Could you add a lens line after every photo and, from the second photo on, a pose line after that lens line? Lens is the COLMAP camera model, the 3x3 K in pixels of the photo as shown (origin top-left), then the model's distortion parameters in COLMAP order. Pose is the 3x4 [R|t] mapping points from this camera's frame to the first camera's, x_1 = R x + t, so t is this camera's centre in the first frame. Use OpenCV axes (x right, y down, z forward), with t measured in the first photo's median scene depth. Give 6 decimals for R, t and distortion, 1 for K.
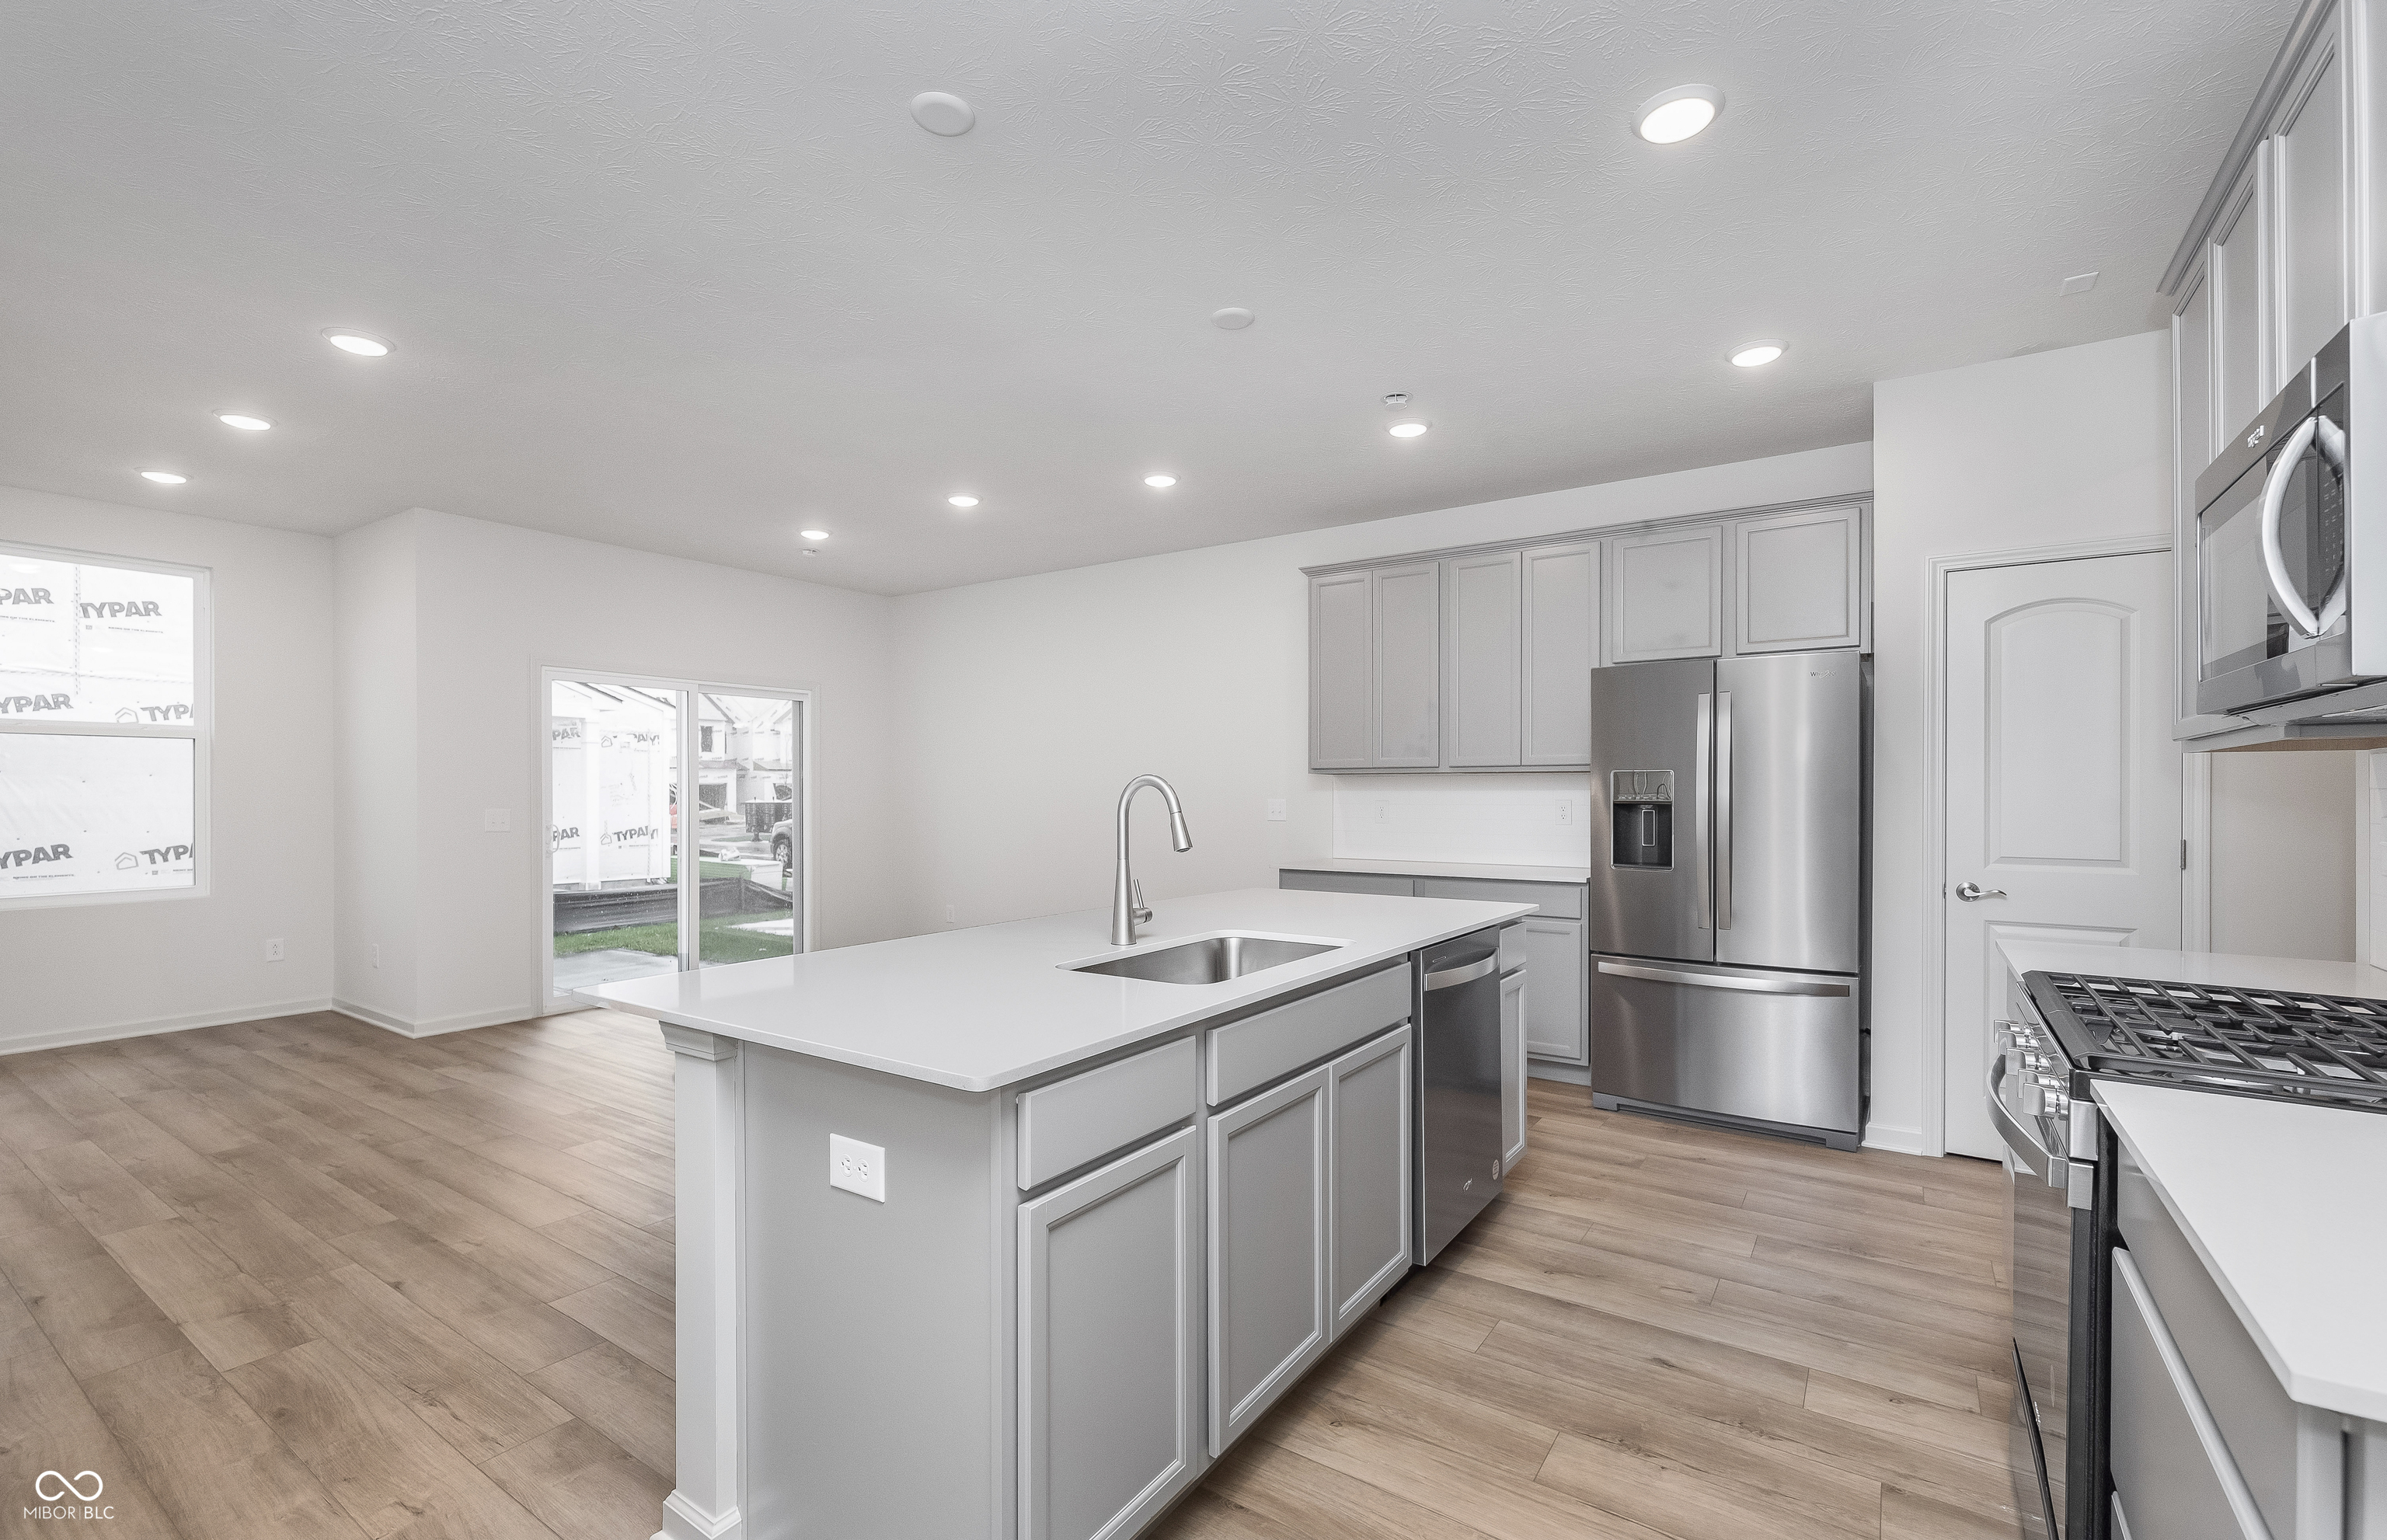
lens RADIAL K [[1020.3, 0, 1198.8], [0, 1020.3, 792.2], [0, 0, 1]] dist [0.000126, 0.000547]
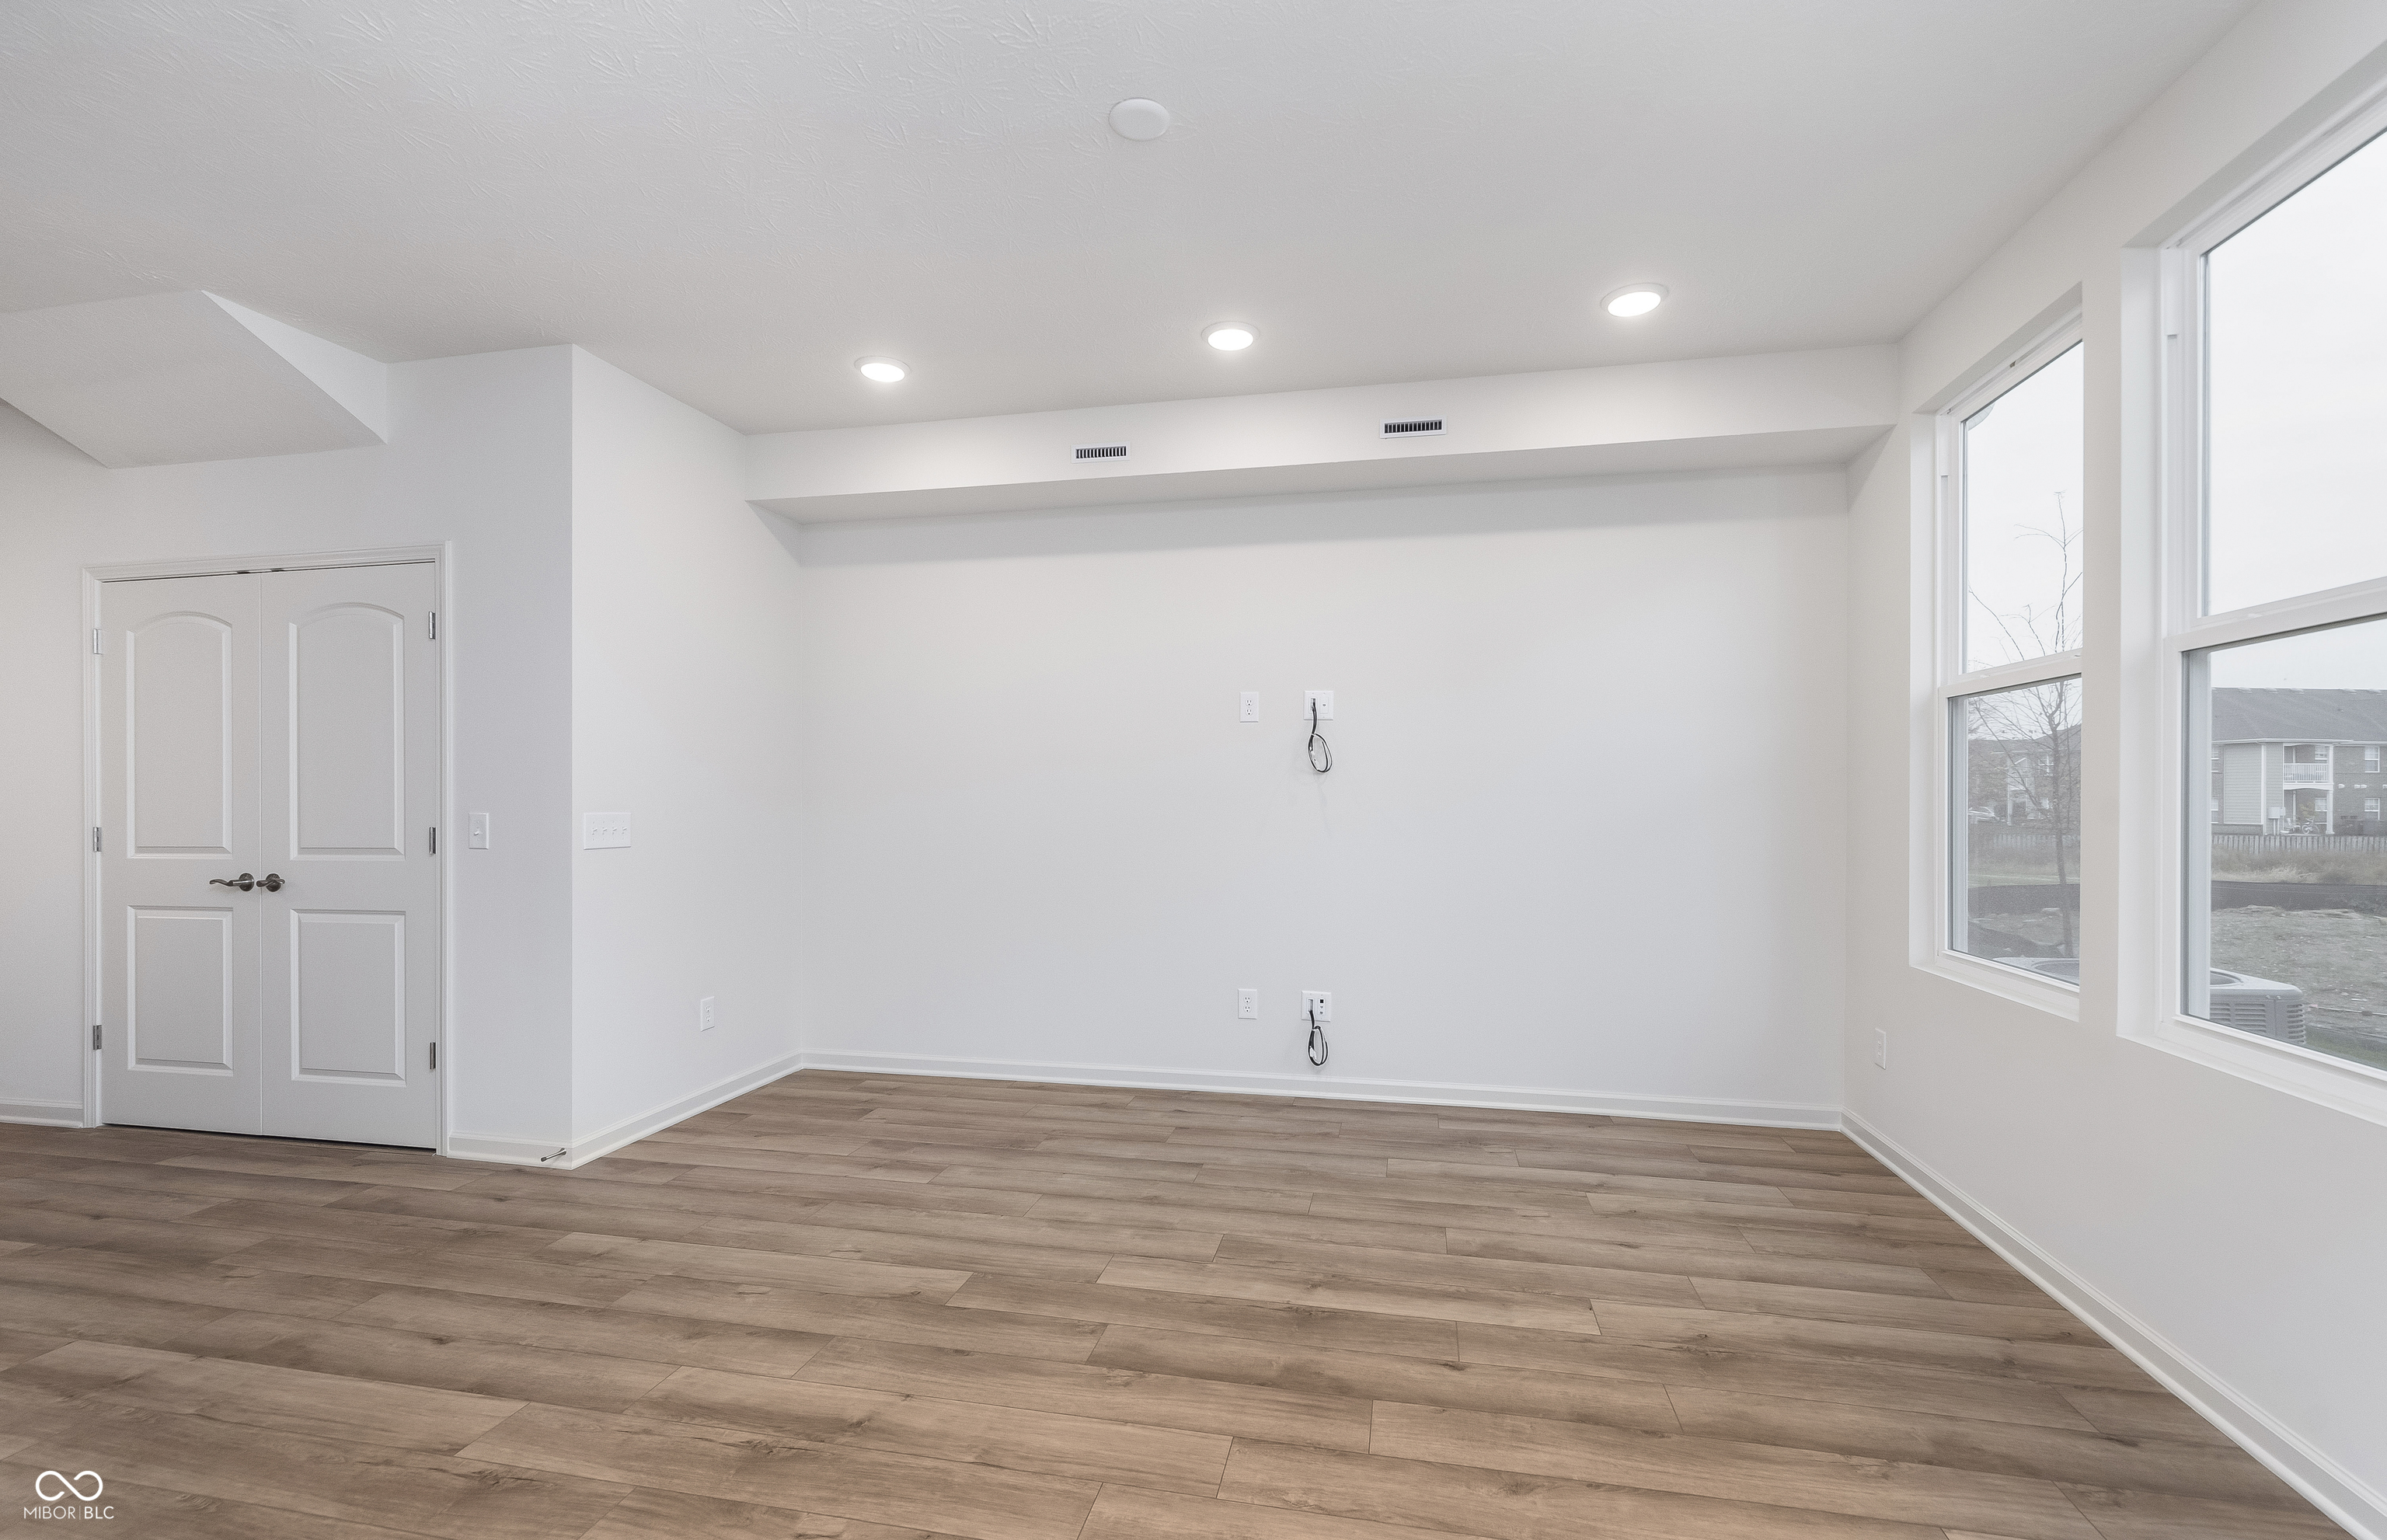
lens RADIAL K [[1037.4, 0, 1204.9], [0, 1037.4, 792.8], [0, 0, 1]] dist [0.002808, 0.000038]
pose [[-0.926042, -0.000219, -0.377420, -0.936542], [0.000067, 1.000000, -0.000746, 0.005620], [0.377420, -0.000716, -0.926042, 1.398560]]
